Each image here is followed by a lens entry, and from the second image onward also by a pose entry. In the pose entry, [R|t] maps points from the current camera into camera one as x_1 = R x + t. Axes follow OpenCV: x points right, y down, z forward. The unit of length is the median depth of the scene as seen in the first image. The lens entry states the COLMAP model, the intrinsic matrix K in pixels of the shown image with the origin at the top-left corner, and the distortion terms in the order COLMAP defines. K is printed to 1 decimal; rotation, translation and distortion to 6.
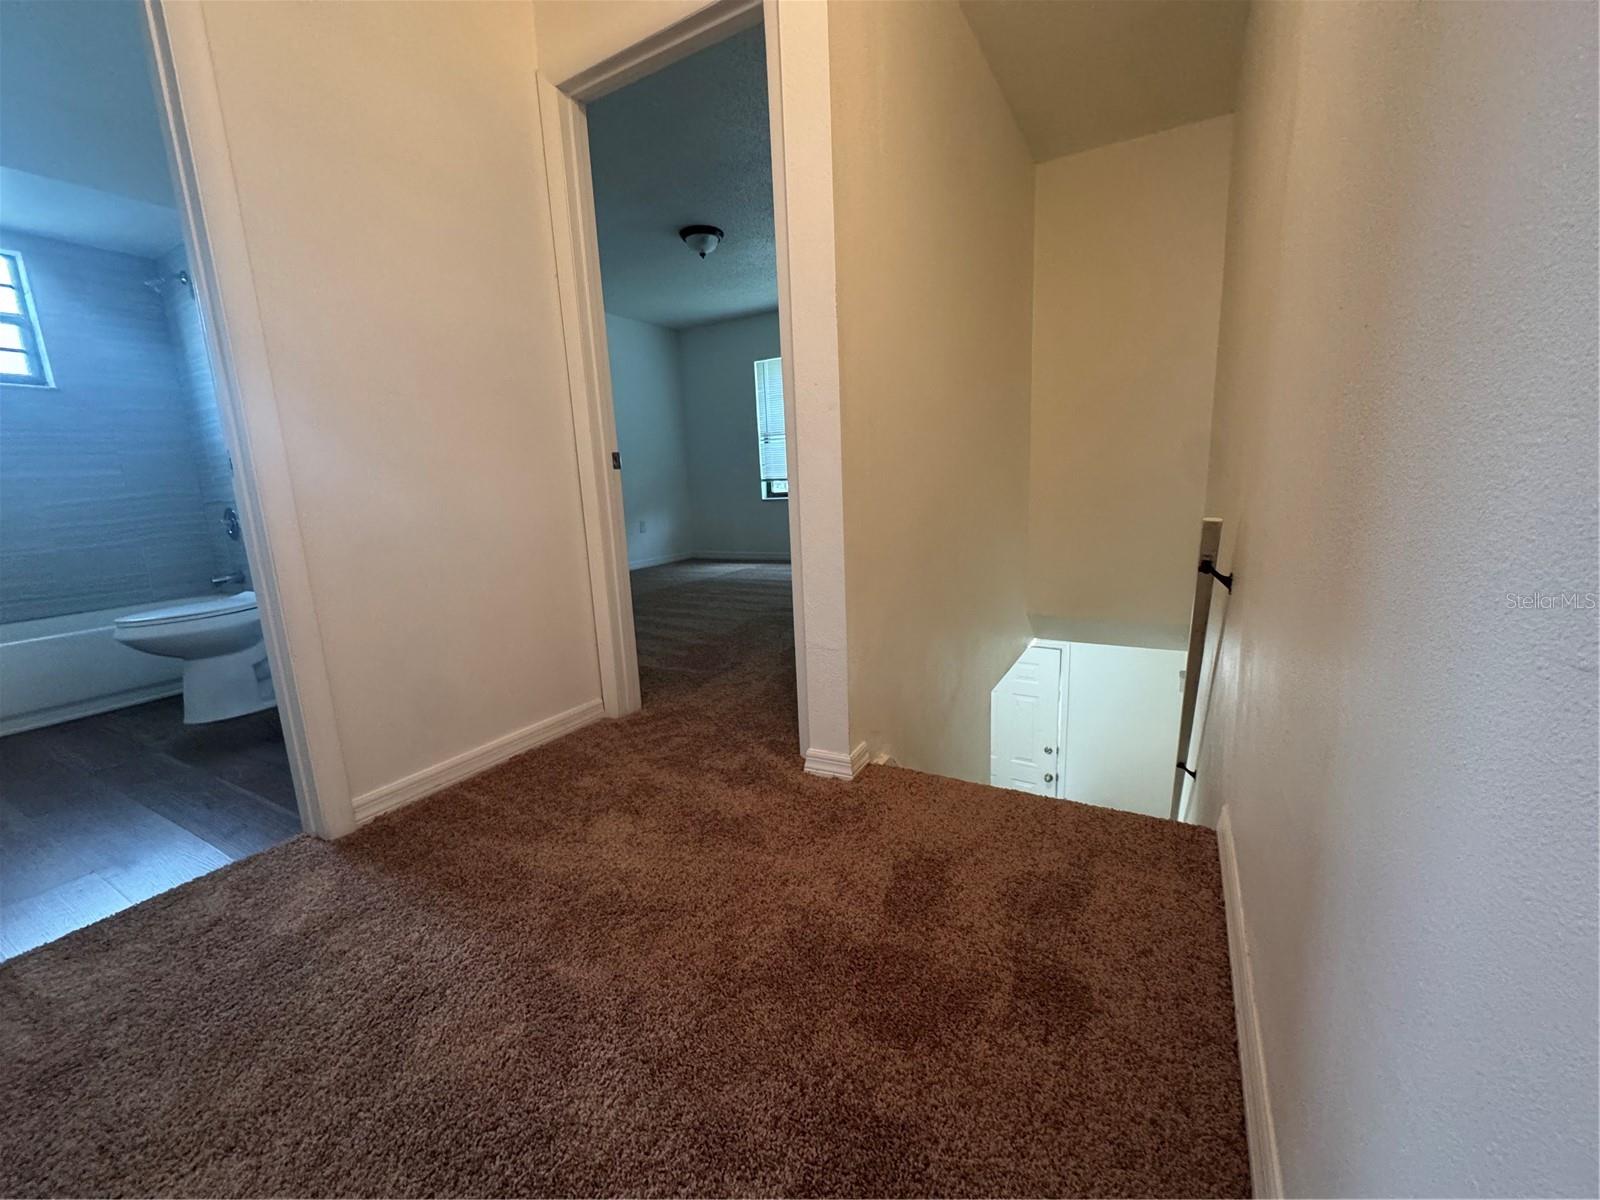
lens RADIAL K [[644.0, 0, 798.2], [0, 644.0, 592.5], [0, 0, 1]] dist [-0.000162, 0.000248]
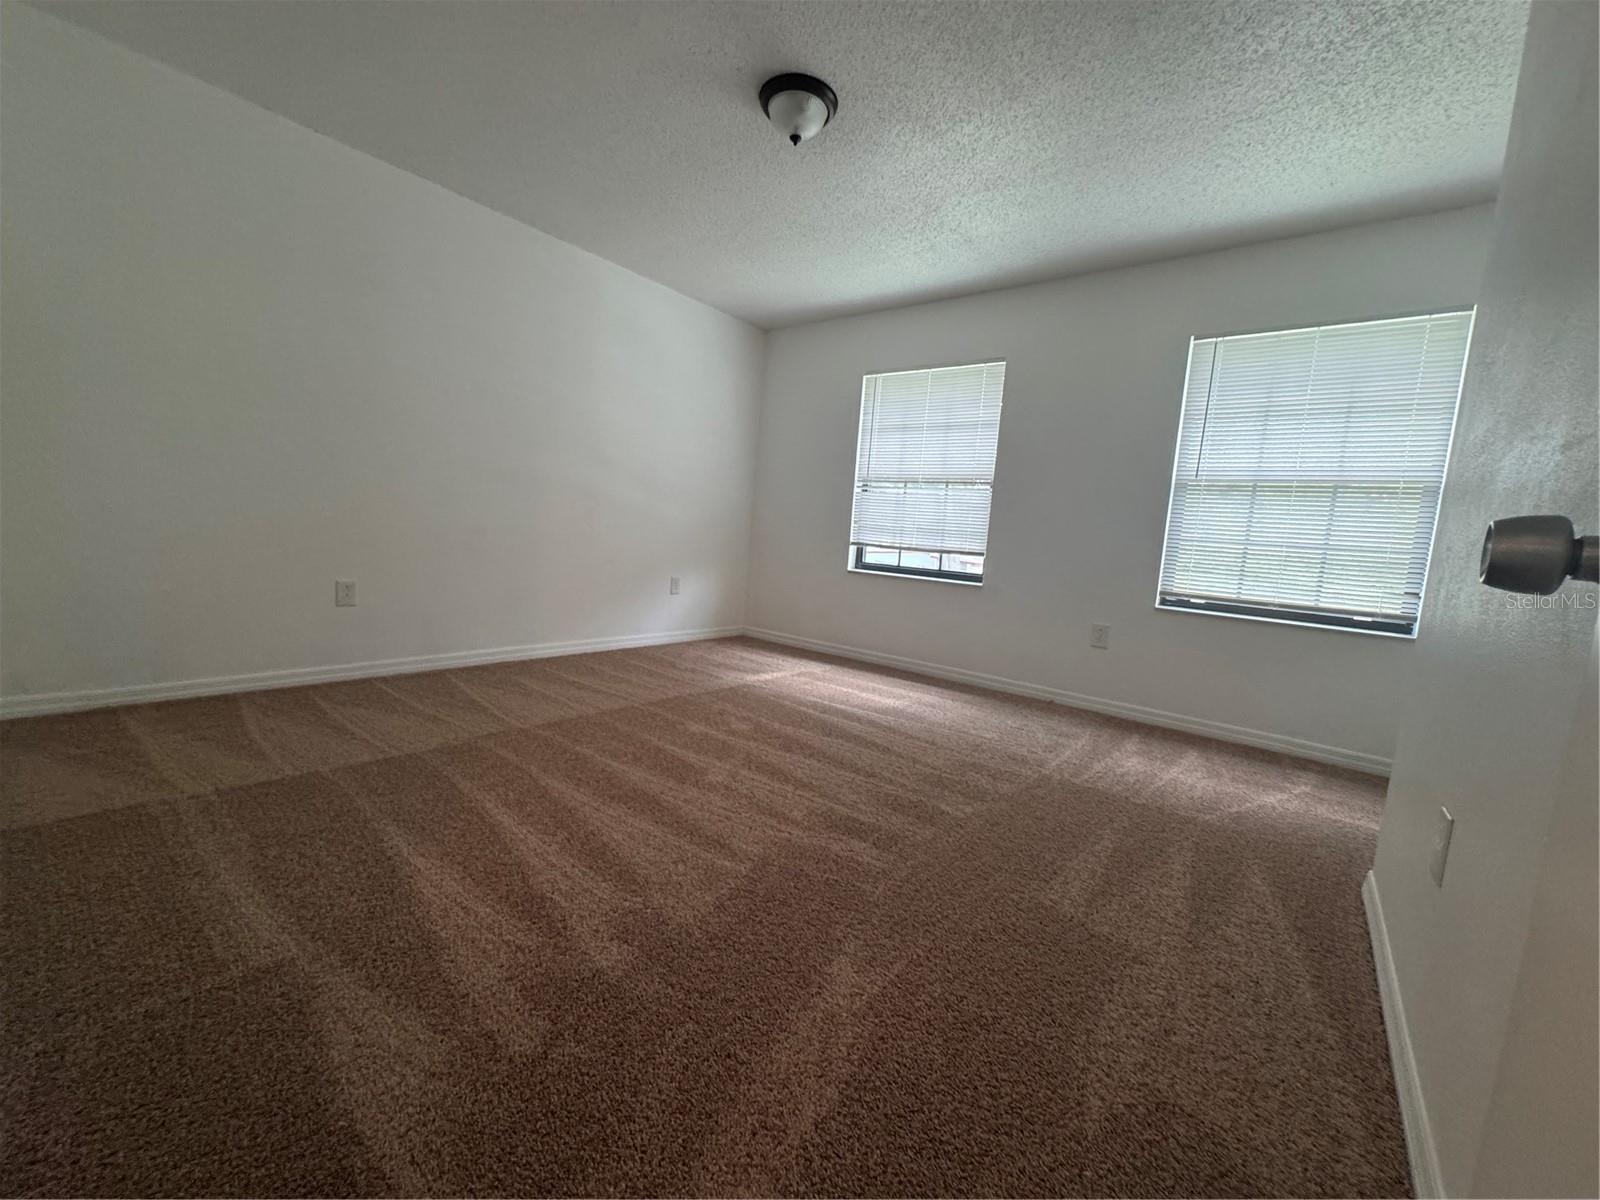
lens RADIAL K [[644.0, 0, 801.1], [0, 644.0, 594.7], [0, 0, 1]] dist [-0.000162, 0.000248]
pose [[0.982795, 0.135363, -0.125662, -0.014506], [-0.143530, 0.987924, -0.058349, -0.071752], [0.116247, 0.075381, 0.990356, 0.314808]]
